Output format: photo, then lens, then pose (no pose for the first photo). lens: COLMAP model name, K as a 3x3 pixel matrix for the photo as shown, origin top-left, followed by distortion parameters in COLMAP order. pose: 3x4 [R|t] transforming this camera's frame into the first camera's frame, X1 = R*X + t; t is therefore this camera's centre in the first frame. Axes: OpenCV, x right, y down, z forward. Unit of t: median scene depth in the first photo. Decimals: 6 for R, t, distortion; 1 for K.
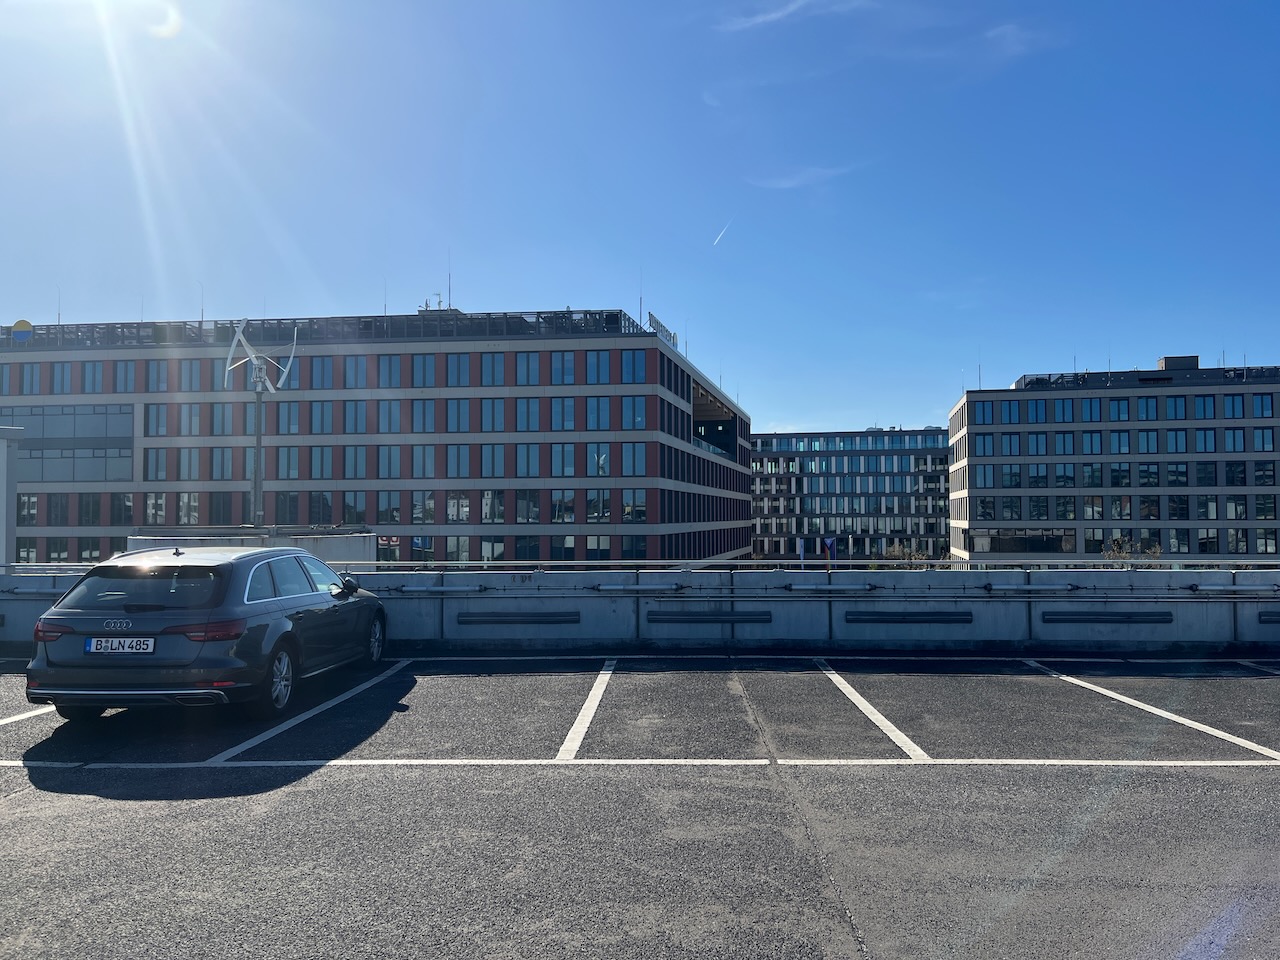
lens RADIAL K [[963.6, 0, 637.0], [0, 963.6, 478.7], [0, 0, 1]] dist [0.055486, -0.074252]
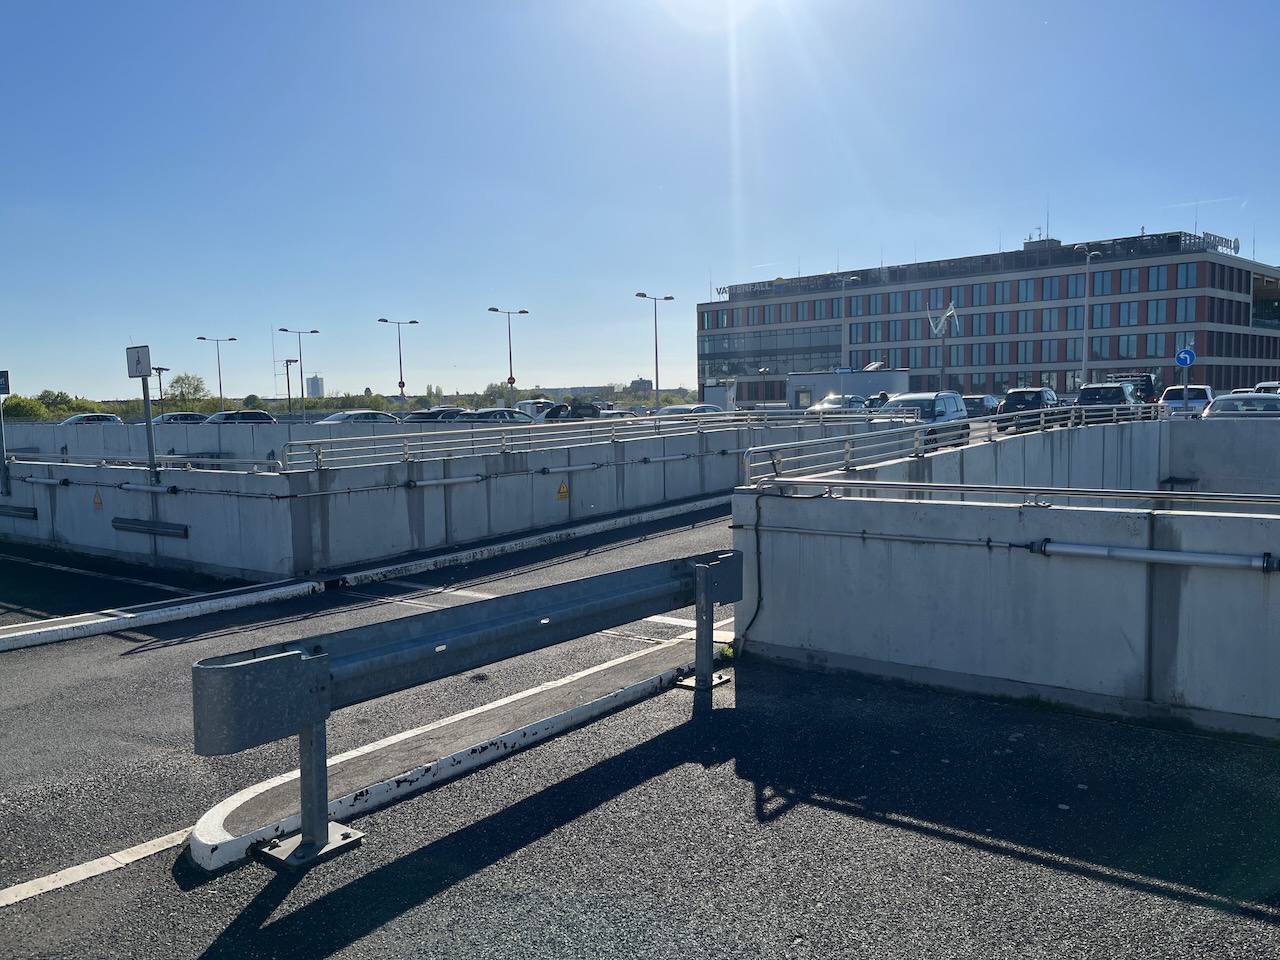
lens RADIAL K [[963.6, 0, 645.7], [0, 963.6, 478.4], [0, 0, 1]] dist [0.055486, -0.074252]
pose [[0.824127, 0.031890, -0.565507, 0.106227], [0.042254, 0.992170, 0.117528, -0.017561], [0.564827, -0.120753, 0.816326, -0.411710]]
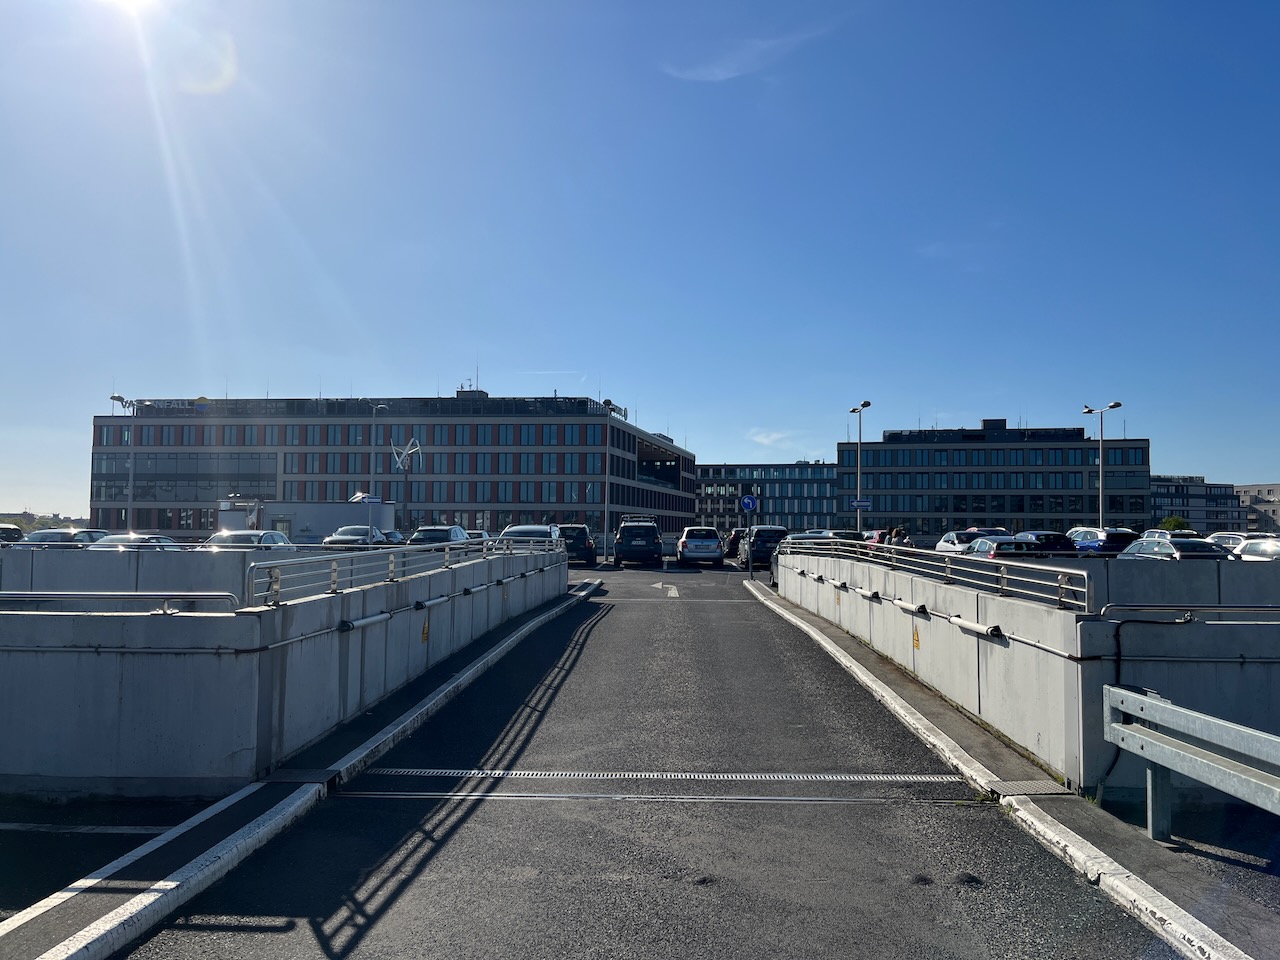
lens RADIAL K [[963.6, 0, 648.9], [0, 963.6, 486.3], [0, 0, 1]] dist [0.055486, -0.074252]
pose [[0.999875, 0.012952, 0.009090, 0.051129], [-0.012907, 0.999904, -0.005018, -0.016304], [-0.009154, 0.004900, 0.999946, -0.414177]]
